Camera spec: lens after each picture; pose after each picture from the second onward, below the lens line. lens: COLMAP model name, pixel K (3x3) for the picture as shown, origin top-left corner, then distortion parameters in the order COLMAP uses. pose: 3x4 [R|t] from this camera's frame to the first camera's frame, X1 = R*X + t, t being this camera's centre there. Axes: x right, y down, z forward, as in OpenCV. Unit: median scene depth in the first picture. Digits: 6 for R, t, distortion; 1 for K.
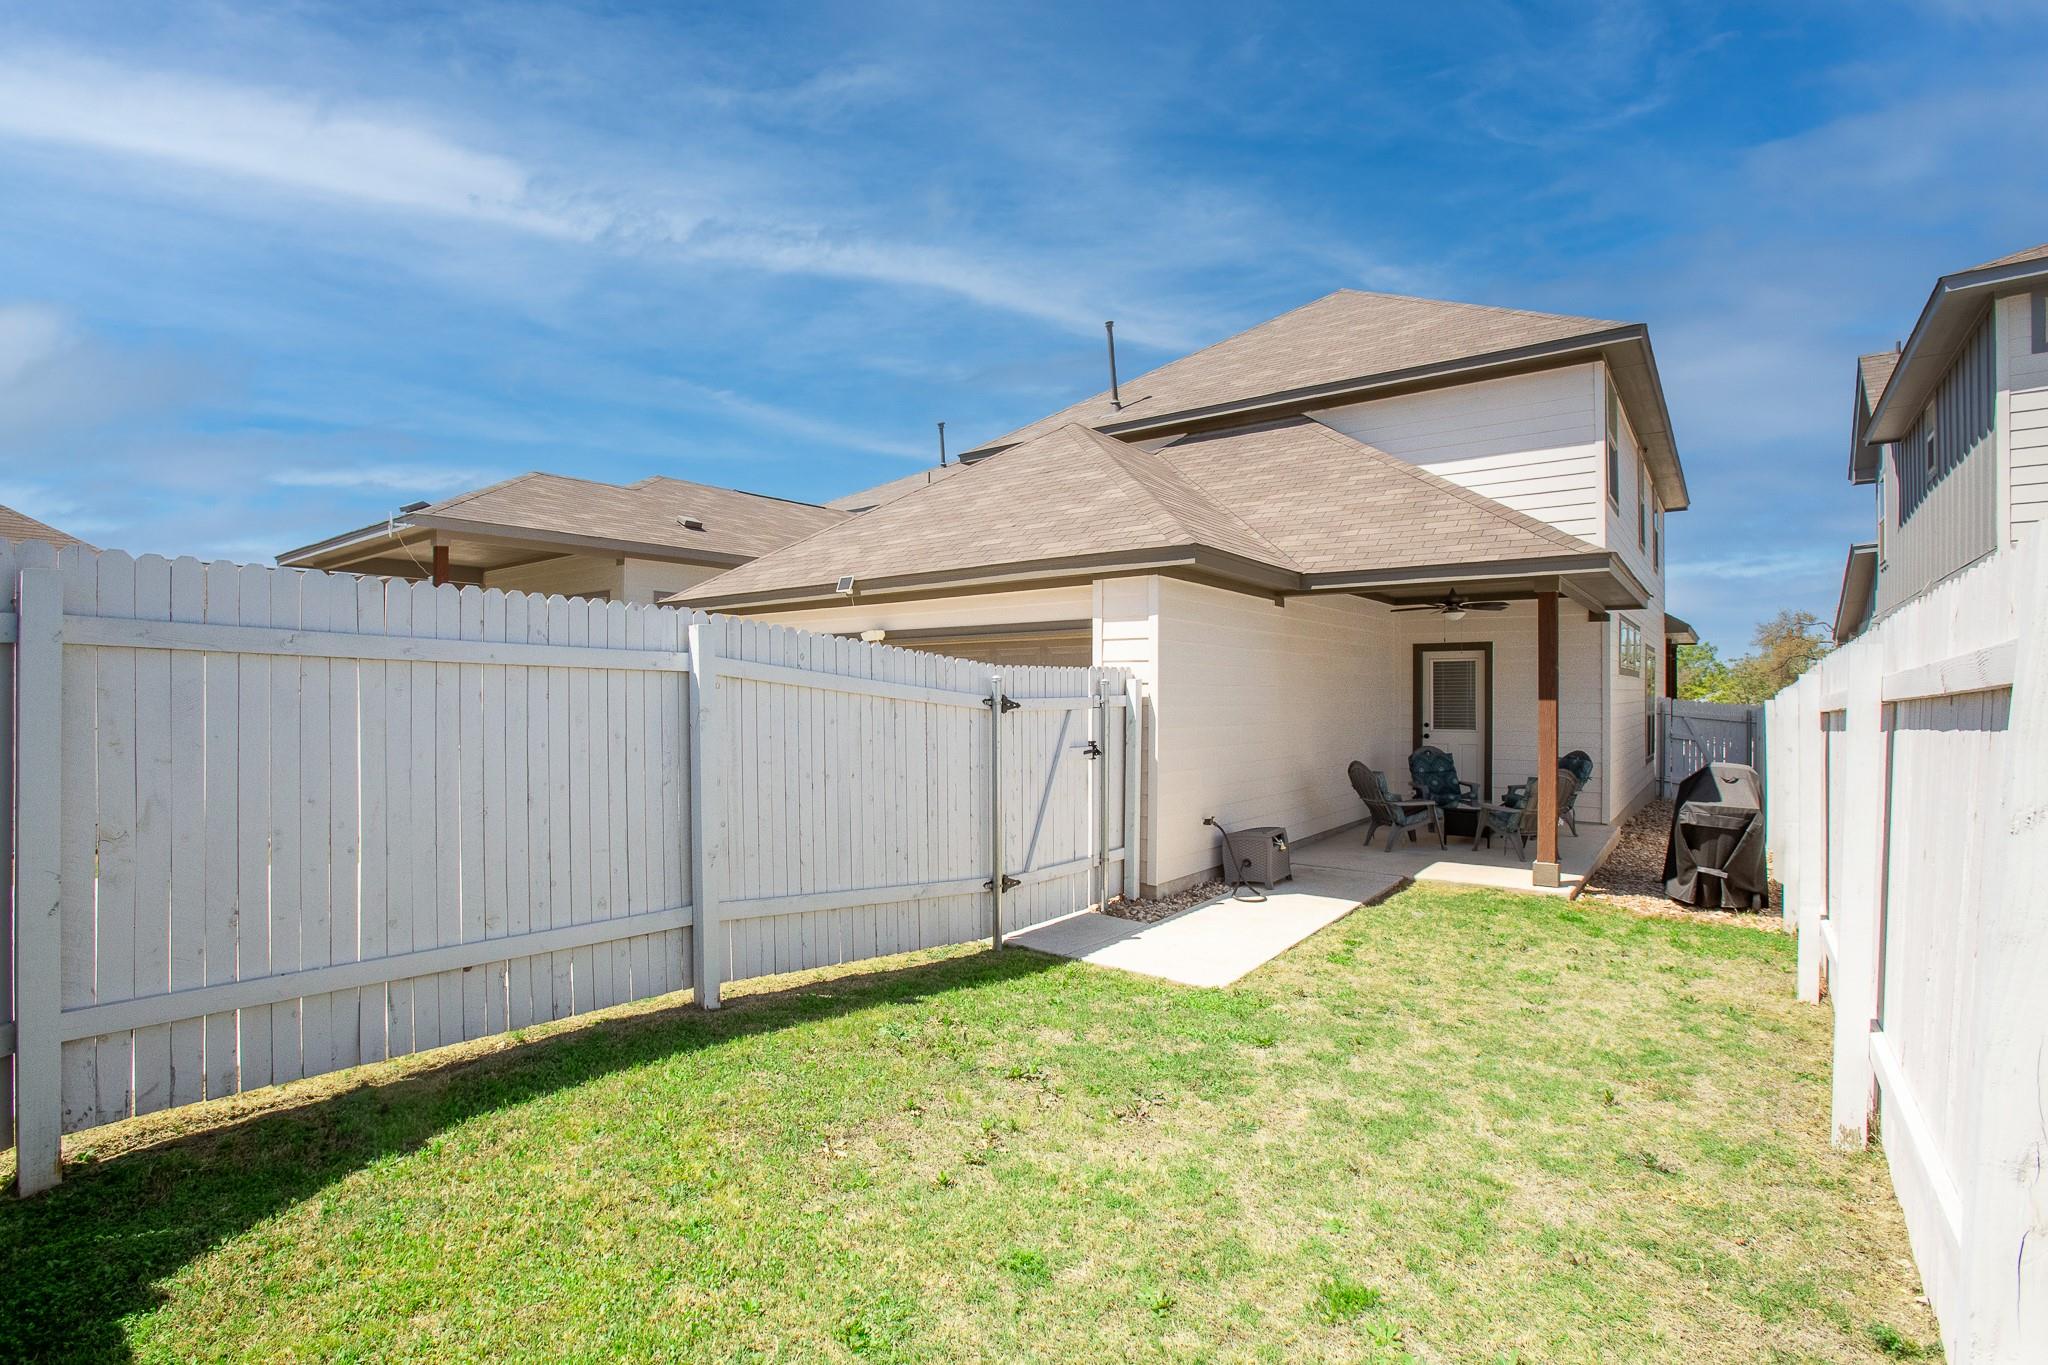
lens RADIAL K [[936.2, 0, 1003.1], [0, 936.2, 651.1], [0, 0, 1]] dist [-0.027315, 0.019288]
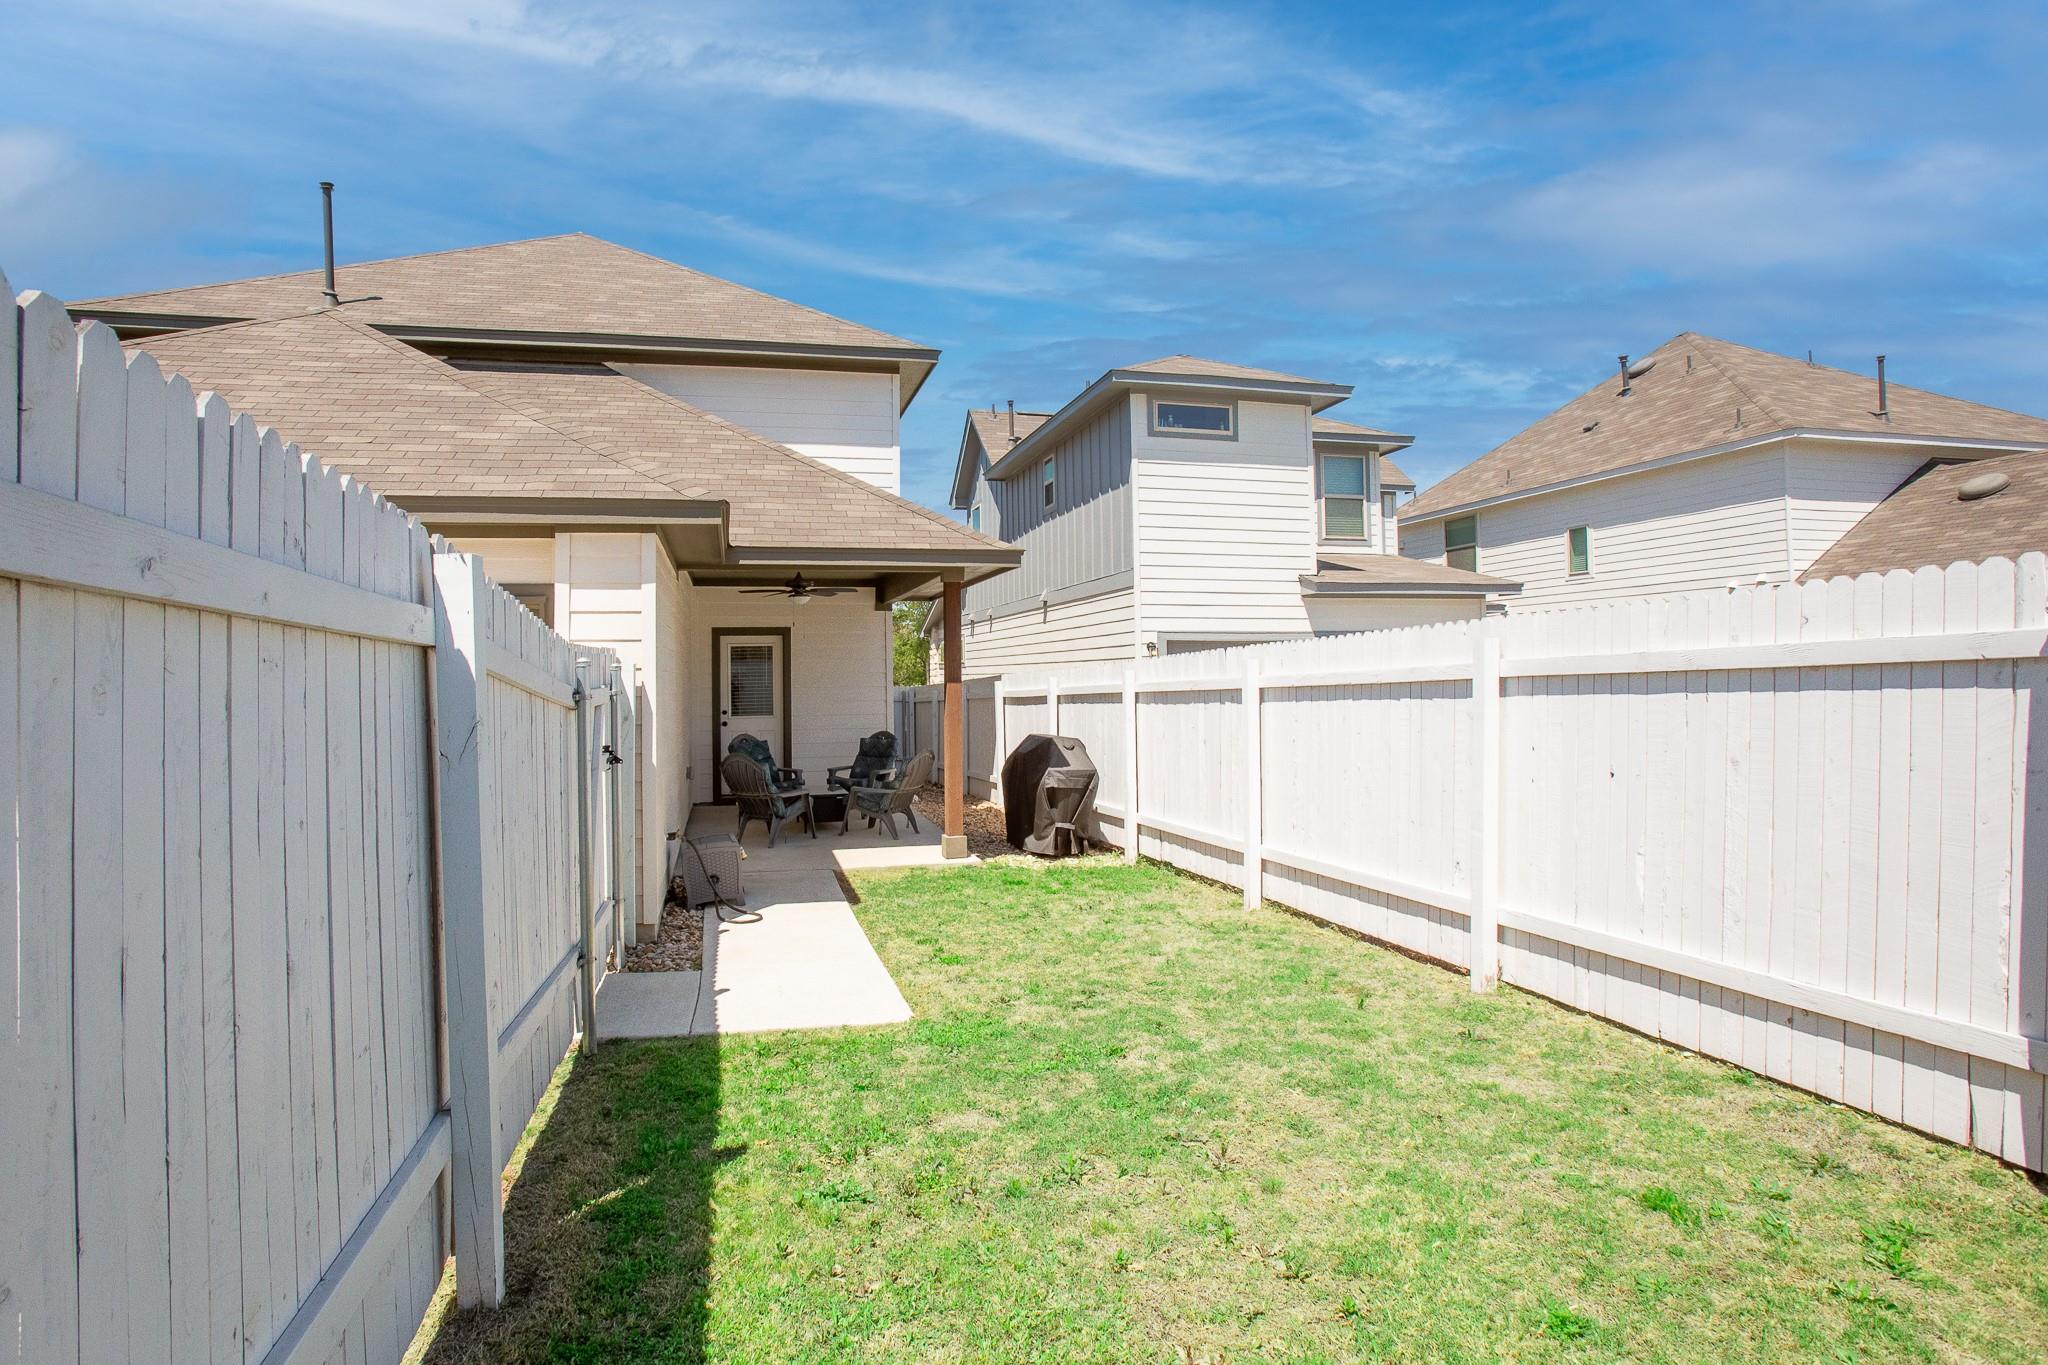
lens RADIAL K [[1018.1, 0, 973.1], [0, 1018.1, 607.7], [0, 0, 1]] dist [-0.070375, 0.033925]
pose [[0.660873, 0.040033, 0.749429, -0.297193], [-0.019808, 0.999159, -0.035905, 0.007723], [-0.750236, 0.008884, 0.661111, 0.222142]]
